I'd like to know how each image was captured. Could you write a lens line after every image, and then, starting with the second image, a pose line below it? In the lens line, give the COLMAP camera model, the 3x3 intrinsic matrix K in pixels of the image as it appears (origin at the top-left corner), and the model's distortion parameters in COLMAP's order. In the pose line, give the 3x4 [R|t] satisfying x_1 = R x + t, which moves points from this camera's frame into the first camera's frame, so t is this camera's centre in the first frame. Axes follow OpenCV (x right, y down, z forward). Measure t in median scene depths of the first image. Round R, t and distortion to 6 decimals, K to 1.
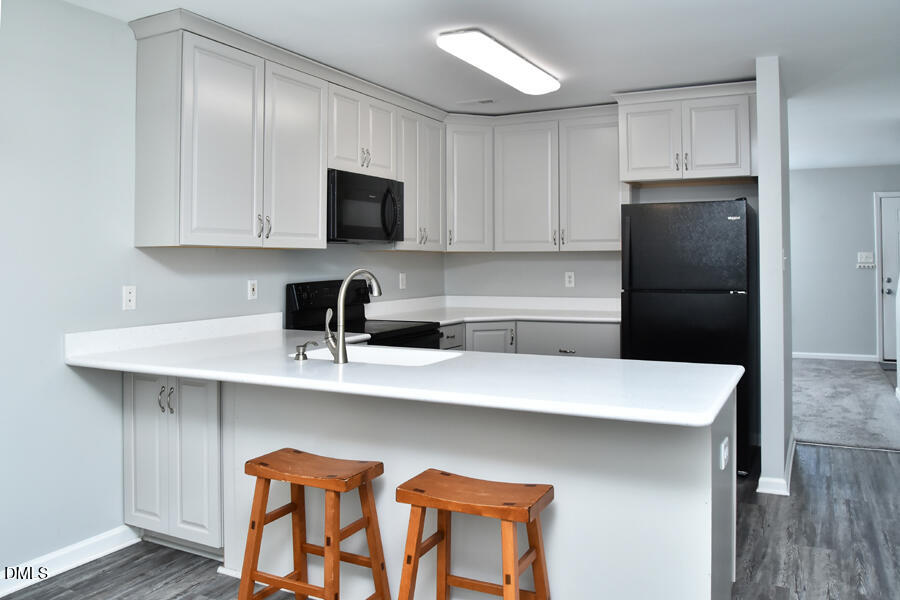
lens RADIAL K [[732.2, 0, 450.0], [0, 732.2, 300.0], [0, 0, 1]] dist [-0.037164, -0.001167]
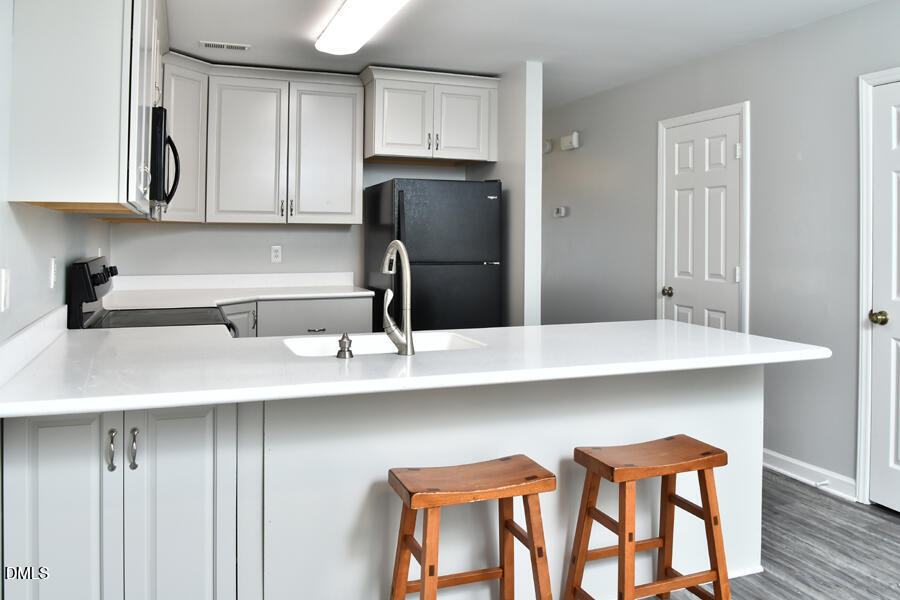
lens RADIAL K [[744.8, 0, 449.7], [0, 744.8, 277.2], [0, 0, 1]] dist [-0.036096, -0.000258]
pose [[0.681027, -0.031327, 0.731588, -0.407799], [0.028804, 0.999457, 0.015985, -0.007943], [-0.731692, 0.010186, 0.681560, 0.216240]]
